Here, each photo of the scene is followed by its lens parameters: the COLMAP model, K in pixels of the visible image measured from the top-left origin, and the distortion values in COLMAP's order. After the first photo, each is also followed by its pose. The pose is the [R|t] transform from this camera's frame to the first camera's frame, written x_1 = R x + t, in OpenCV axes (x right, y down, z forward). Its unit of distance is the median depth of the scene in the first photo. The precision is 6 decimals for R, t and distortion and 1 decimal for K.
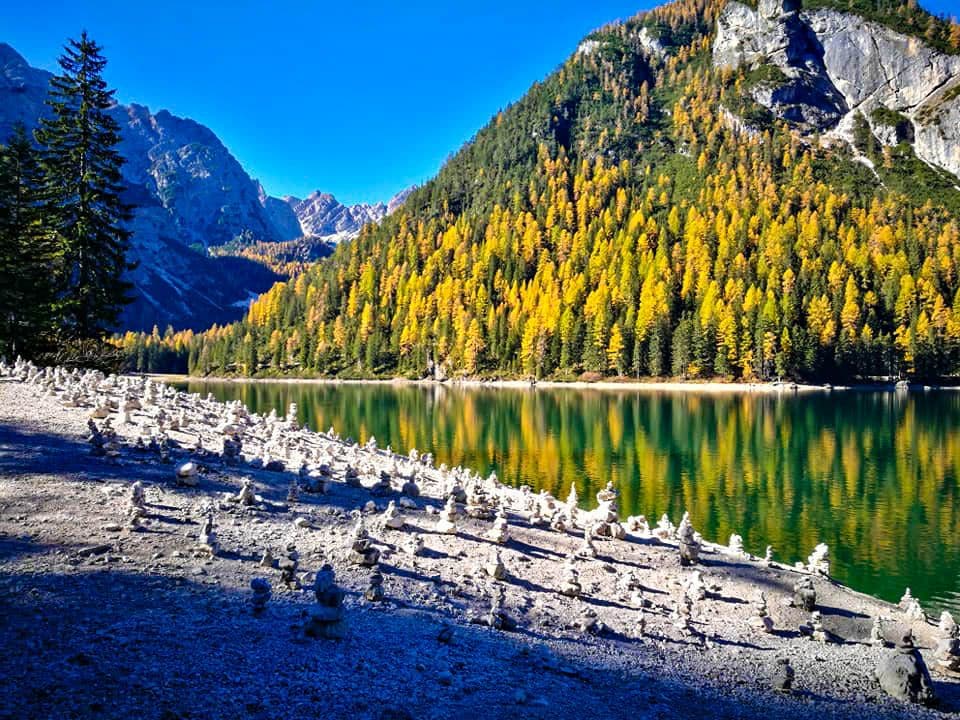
lens RADIAL K [[750.0, 0, 480.0], [0, 750.0, 360.0], [0, 0, 1]] dist [-0.000411, -0.000379]
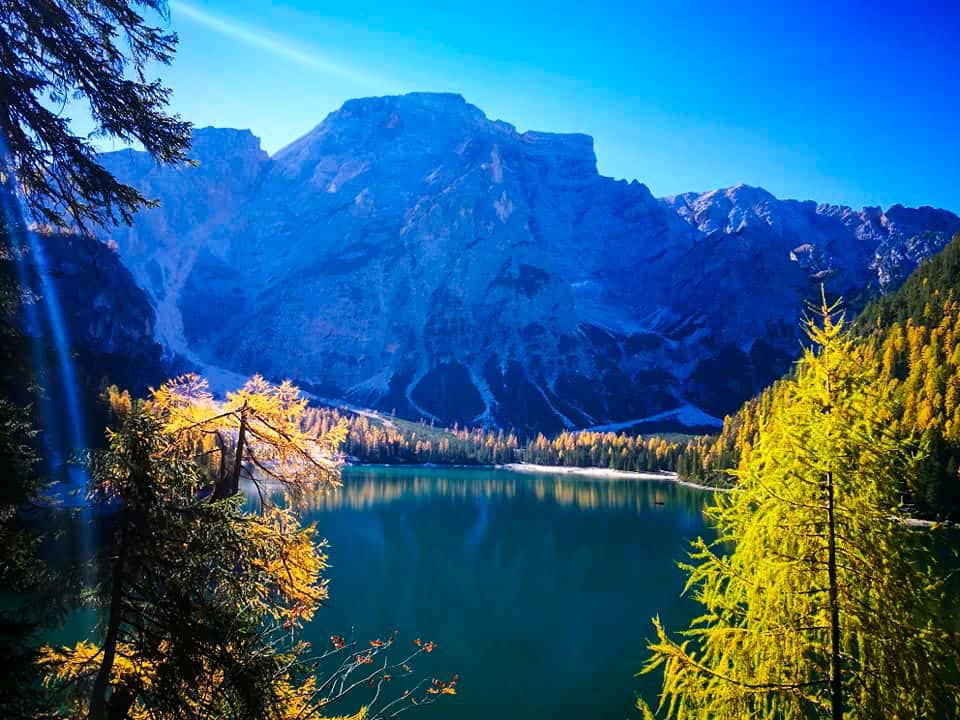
lens RADIAL K [[748.6, 0, 480.0], [0, 748.6, 360.0], [0, 0, 1]] dist [0.158961, -0.566941]
pose [[0.537835, -0.086387, -0.838612, 0.538306], [-0.011031, 0.993930, -0.109461, -0.032077], [0.842978, 0.068123, 0.533617, -0.026774]]
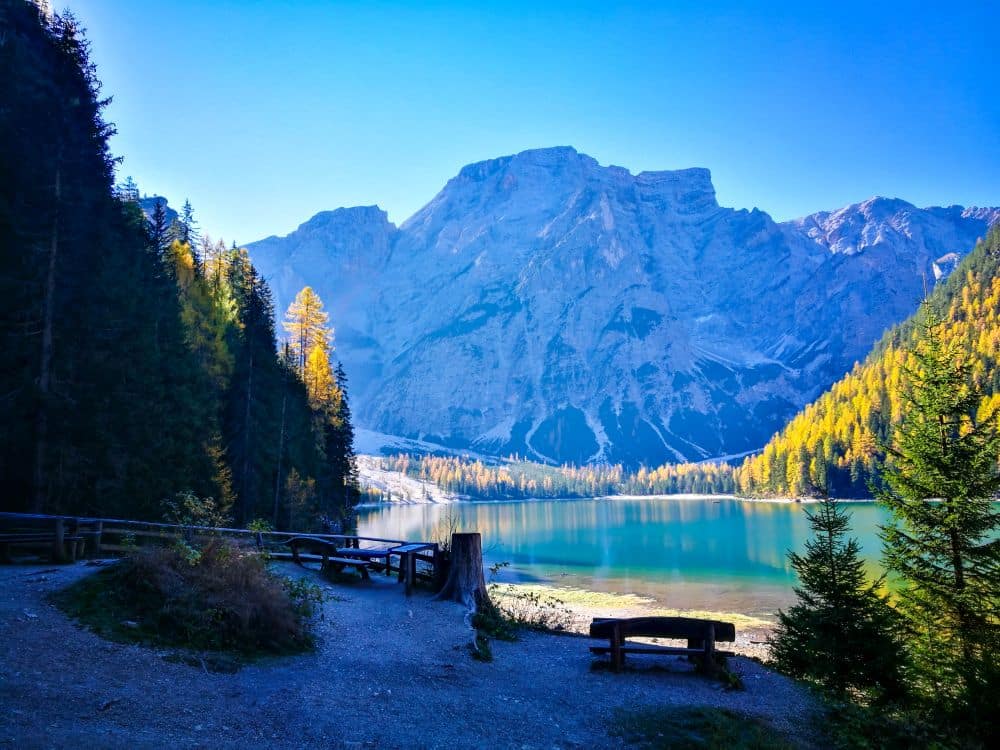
lens RADIAL K [[790.5, 0, 500.0], [0, 790.5, 375.0], [0, 0, 1]] dist [0.092495, -0.222347]
pose [[0.377759, -0.158722, -0.912198, 0.872415], [0.047264, 0.987219, -0.152202, 0.003285], [0.924697, 0.014381, 0.380432, -0.061245]]
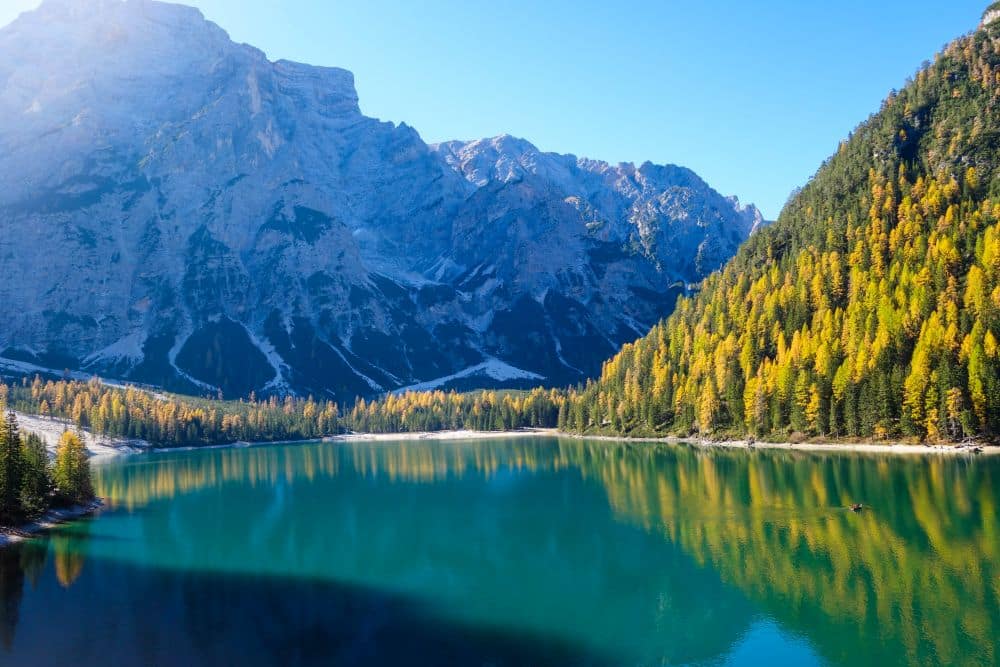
lens RADIAL K [[791.7, 0, 500.0], [0, 791.7, 333.5], [0, 0, 1]] dist [0.008964, 0.004253]
pose [[0.797202, -0.098500, -0.595623, 0.286388], [0.057592, 0.994509, -0.087383, -0.027277], [0.600959, 0.035359, 0.798497, -0.051359]]
